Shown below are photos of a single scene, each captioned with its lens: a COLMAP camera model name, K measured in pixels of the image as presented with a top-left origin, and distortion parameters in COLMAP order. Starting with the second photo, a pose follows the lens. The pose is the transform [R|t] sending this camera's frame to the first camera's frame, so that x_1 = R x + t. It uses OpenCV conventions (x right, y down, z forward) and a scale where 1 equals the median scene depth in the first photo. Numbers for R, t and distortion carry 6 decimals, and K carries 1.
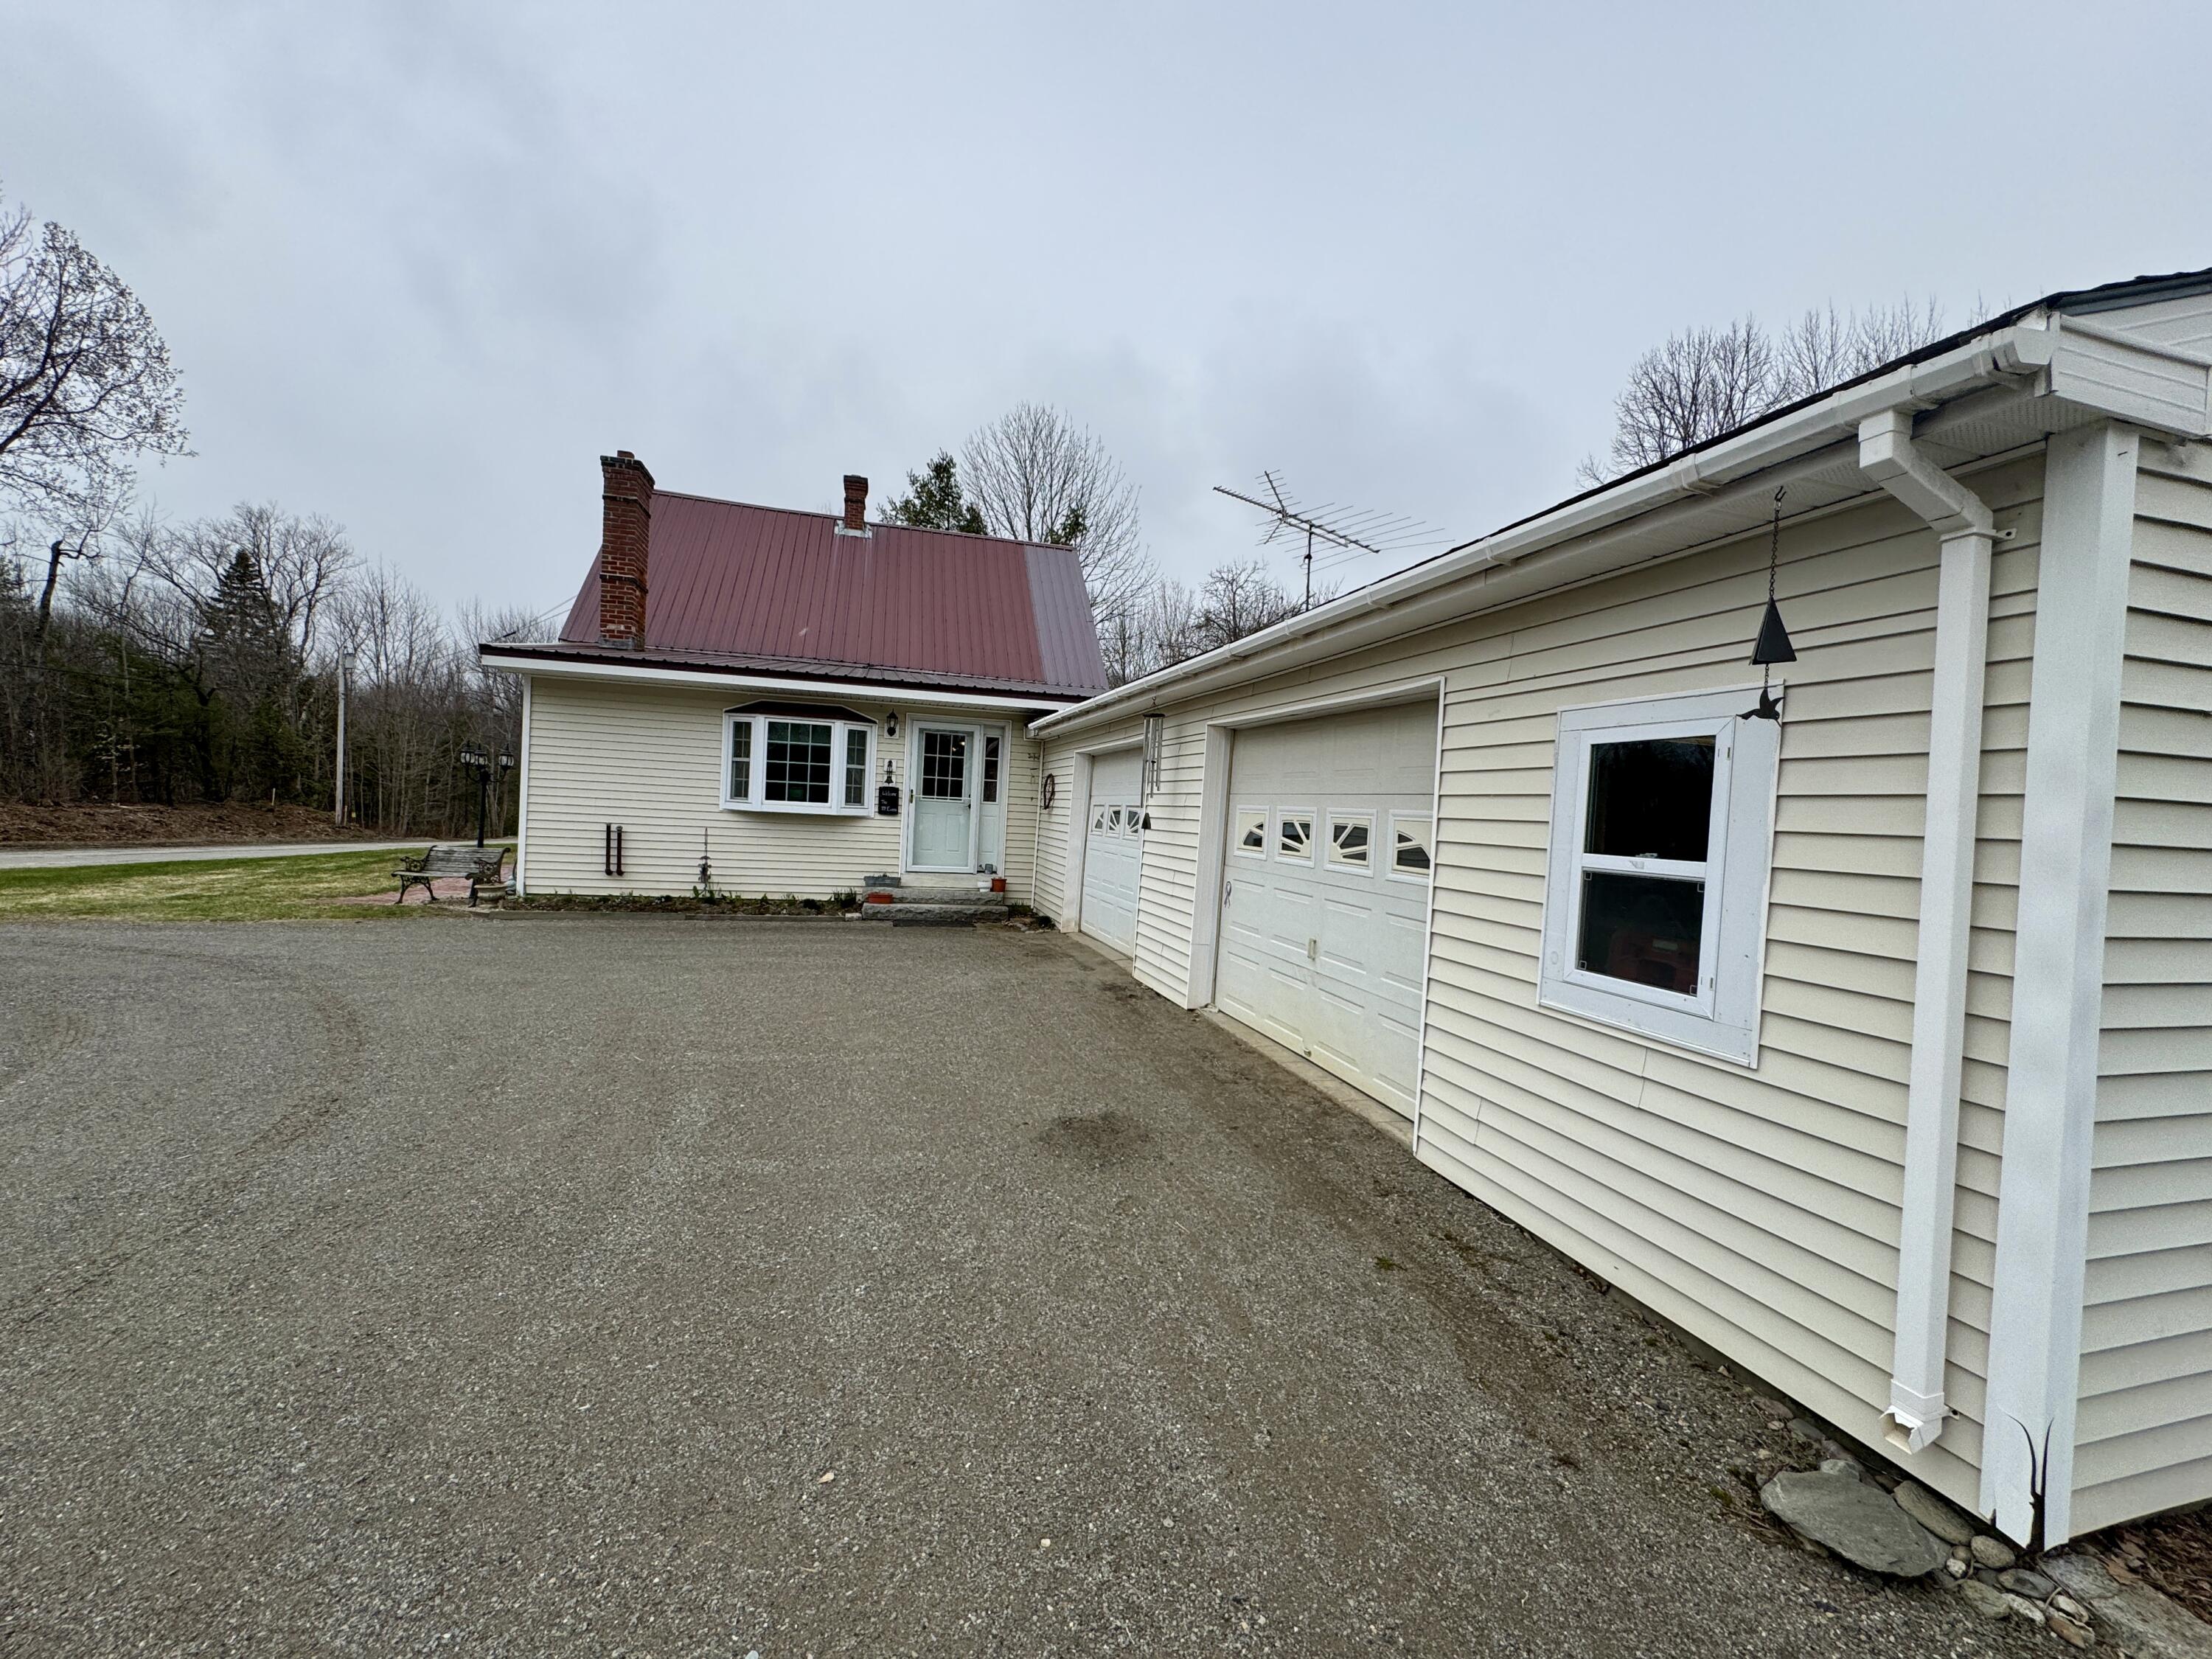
lens RADIAL K [[885.7, 0, 1104.8], [0, 885.7, 831.5], [0, 0, 1]] dist [-0.003072, 0.000188]
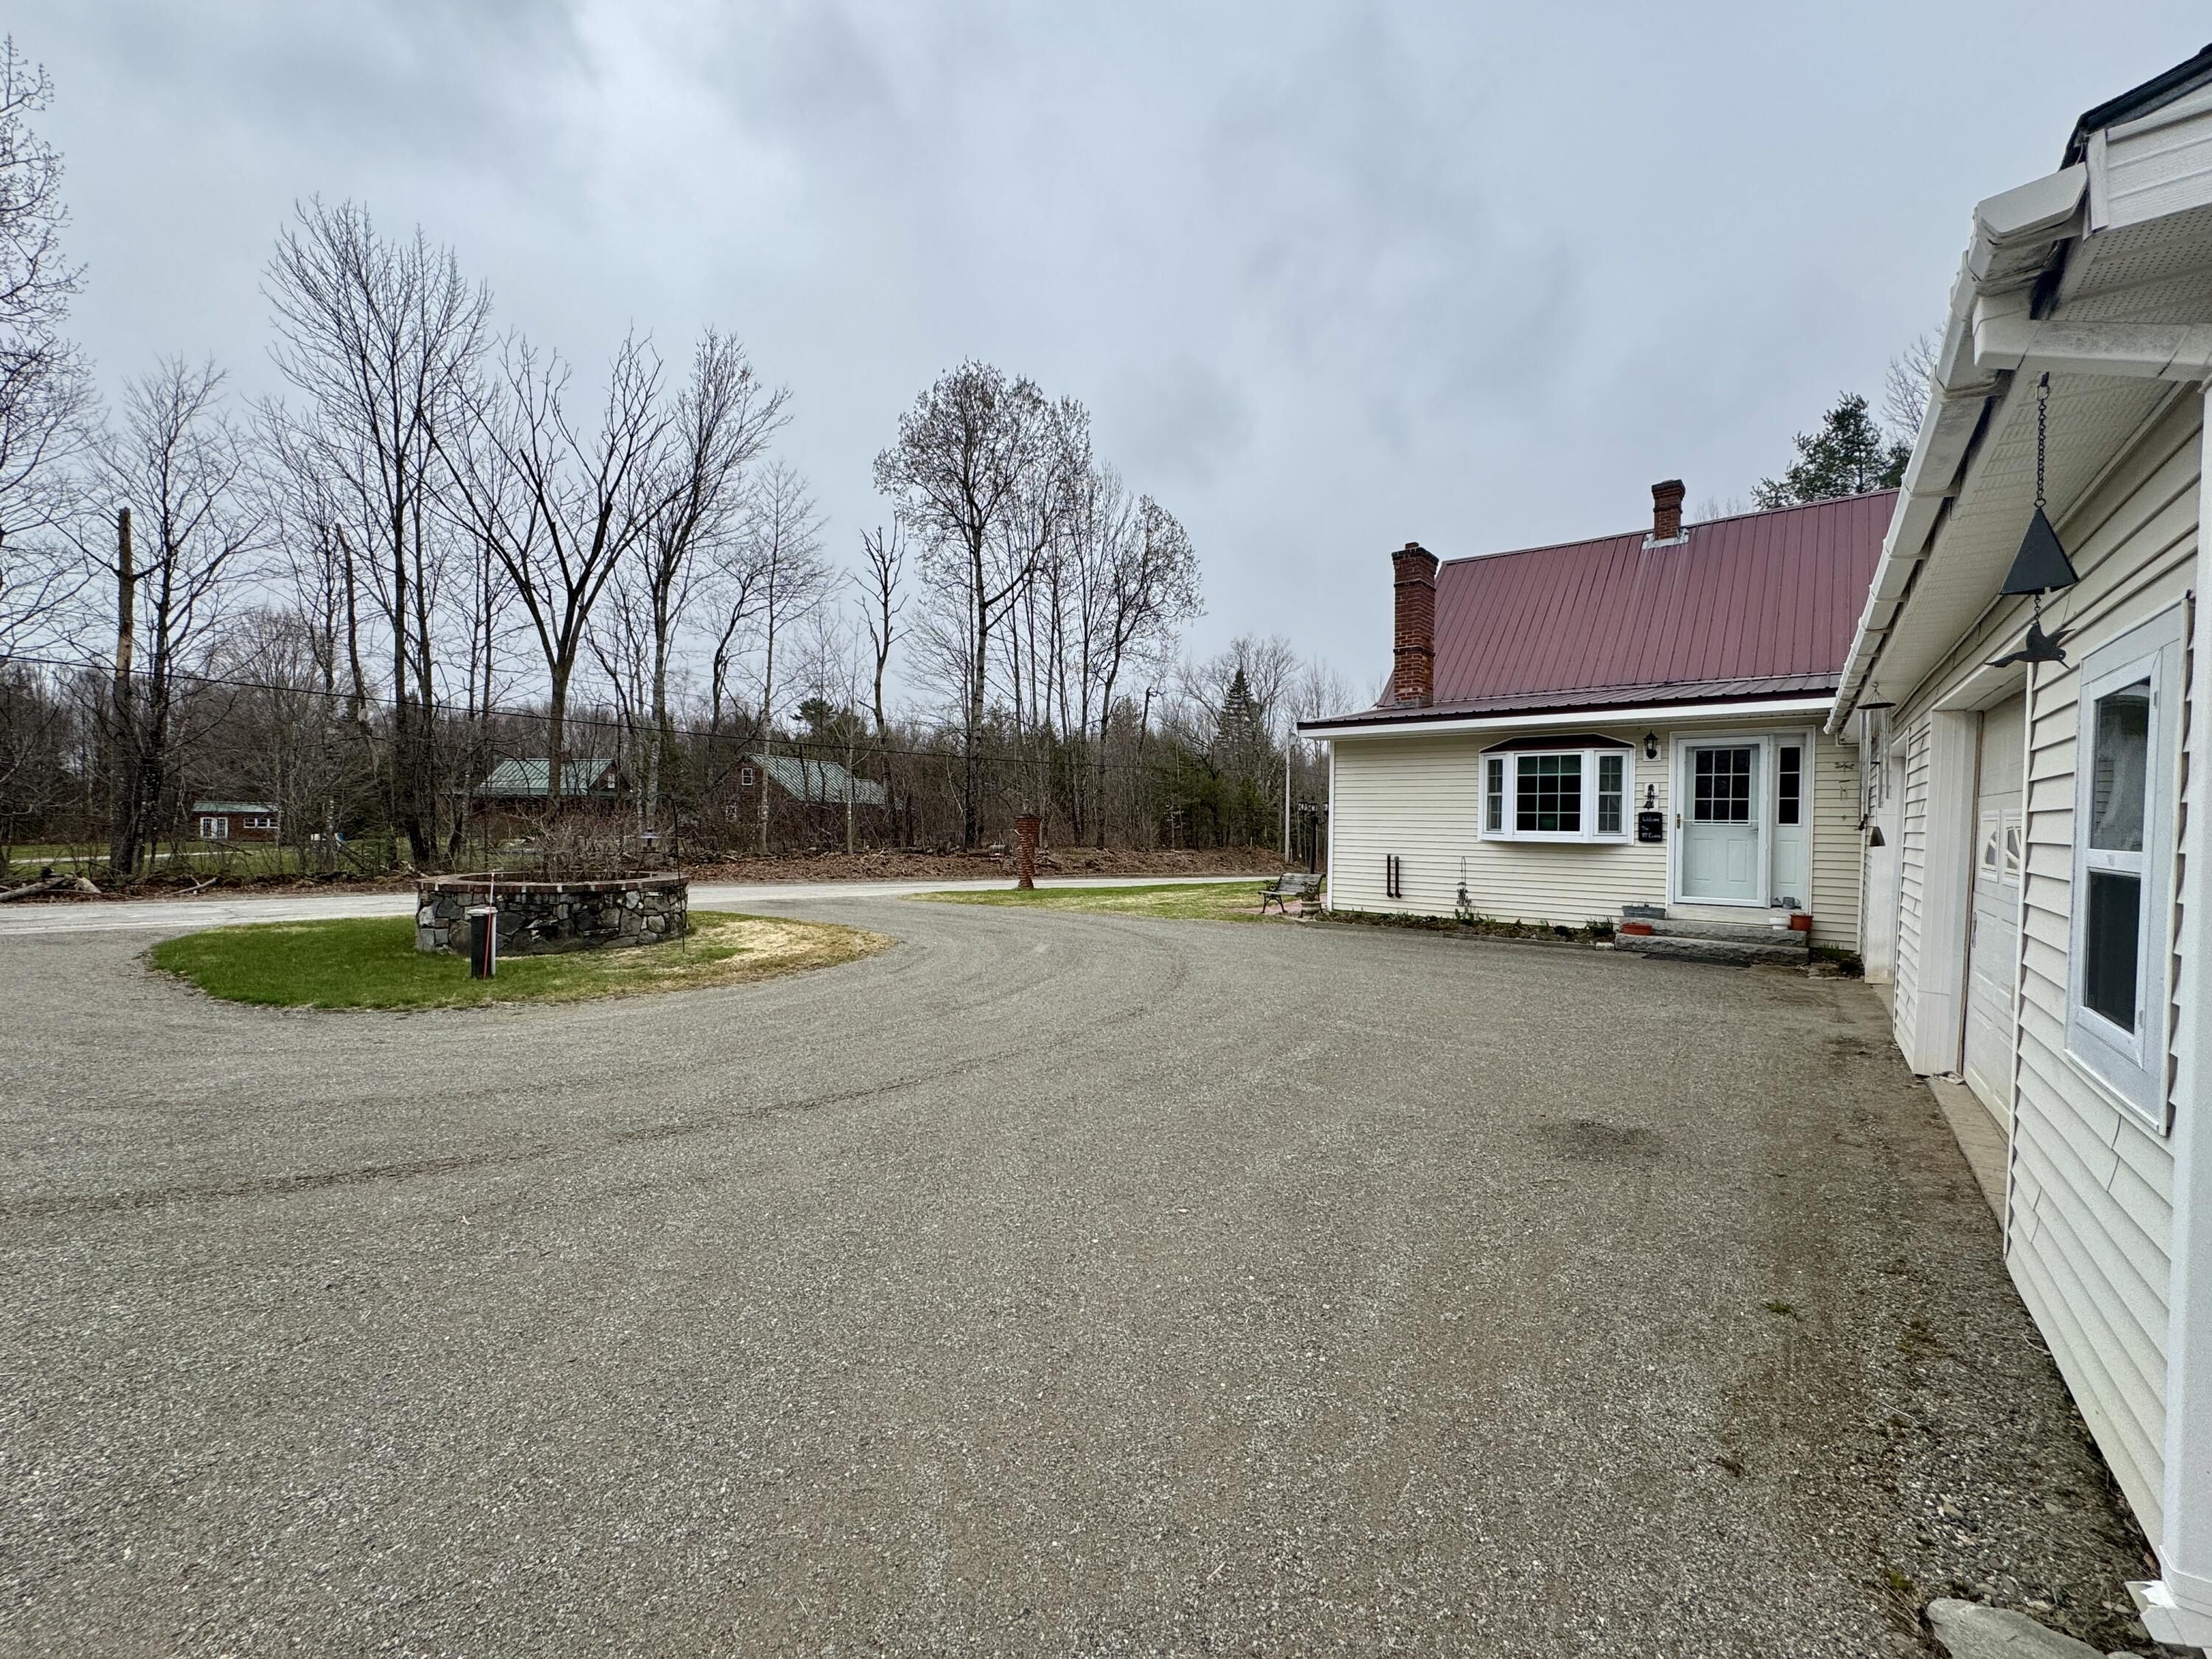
lens RADIAL K [[882.9, 0, 1098.2], [0, 882.9, 830.7], [0, 0, 1]] dist [-0.001545, -0.000620]
pose [[0.583014, -0.034533, -0.811728, 0.179614], [-0.001864, 0.999037, -0.043840, 0.011892], [0.812460, 0.027072, 0.582389, -0.027668]]
